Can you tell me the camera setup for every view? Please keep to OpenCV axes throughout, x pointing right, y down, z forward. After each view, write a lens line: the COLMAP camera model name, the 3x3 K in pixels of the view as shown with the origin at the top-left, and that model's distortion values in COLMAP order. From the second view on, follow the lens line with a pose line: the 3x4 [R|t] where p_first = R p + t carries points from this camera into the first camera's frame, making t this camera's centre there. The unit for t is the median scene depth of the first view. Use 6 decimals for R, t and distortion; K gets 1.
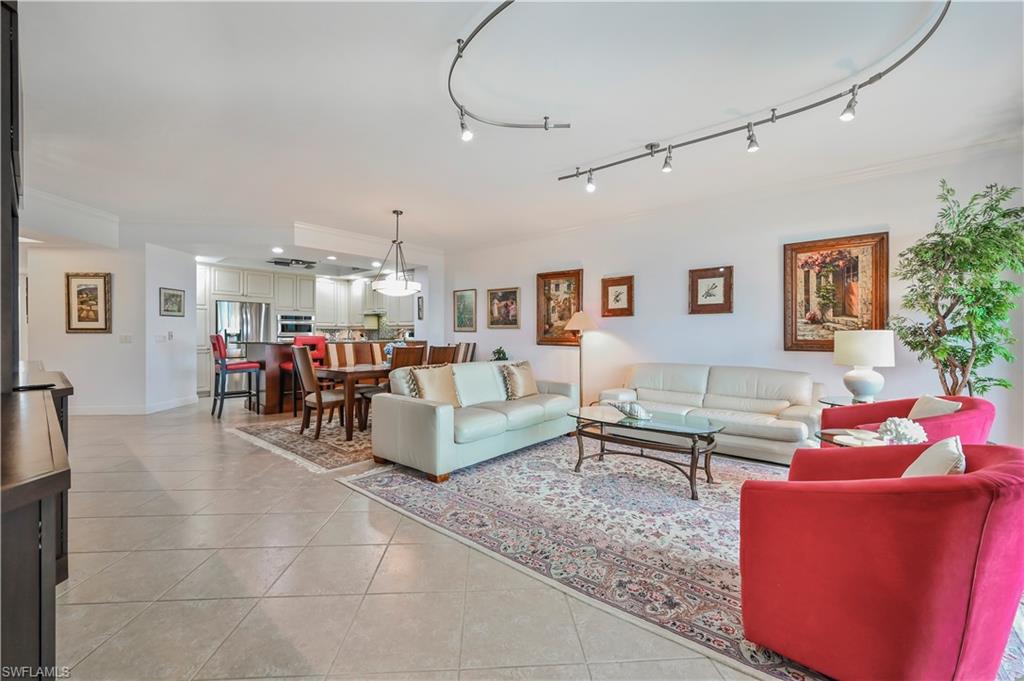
lens RADIAL K [[408.1, 0, 510.7], [0, 408.1, 336.7], [0, 0, 1]] dist [0.001429, 0.000032]
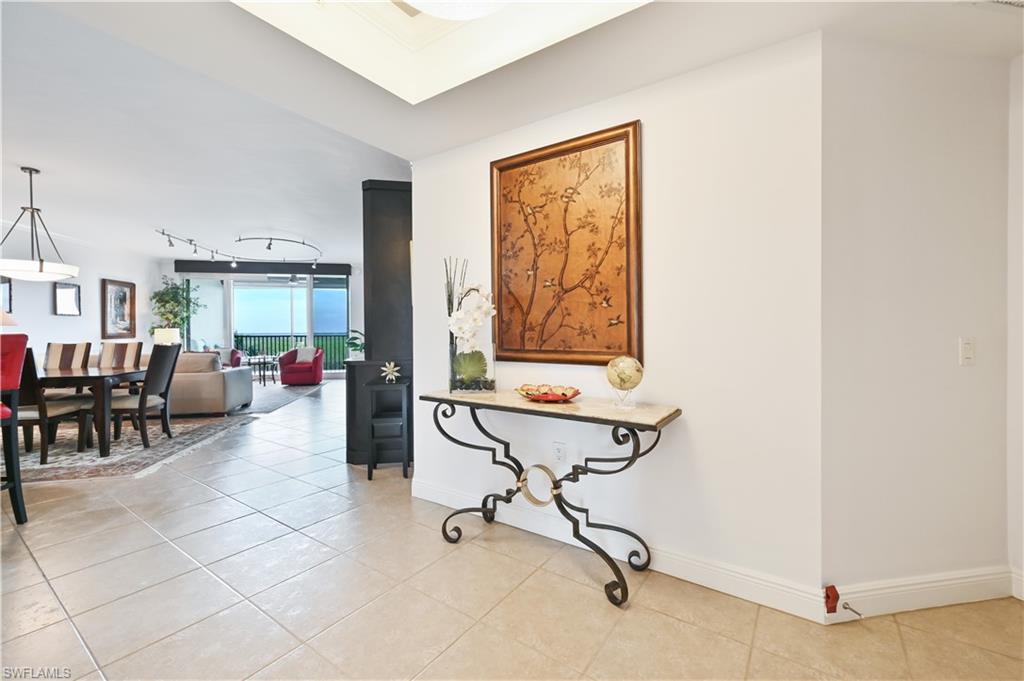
lens RADIAL K [[424.4, 0, 522.7], [0, 424.4, 334.5], [0, 0, 1]] dist [0.009215, -0.000251]
pose [[-0.788577, -0.008688, 0.614875, -1.357097], [0.002756, 0.999840, 0.017662, -0.010408], [-0.614930, 0.015622, -0.788427, 0.970026]]
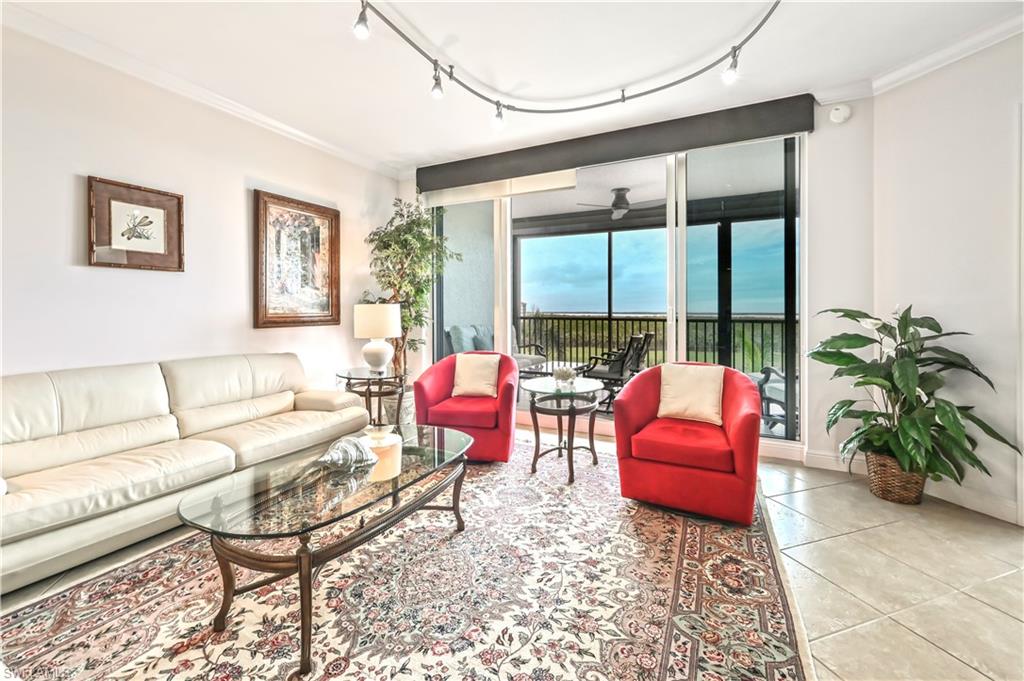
lens RADIAL K [[418.1, 0, 515.4], [0, 418.1, 307.9], [0, 0, 1]] dist [-0.000504, 0.000042]
pose [[-0.250739, 0.001154, 0.968054, -0.150467], [0.001261, 0.999999, -0.000866, -0.002385], [-0.968054, 0.001003, -0.250740, 0.524450]]
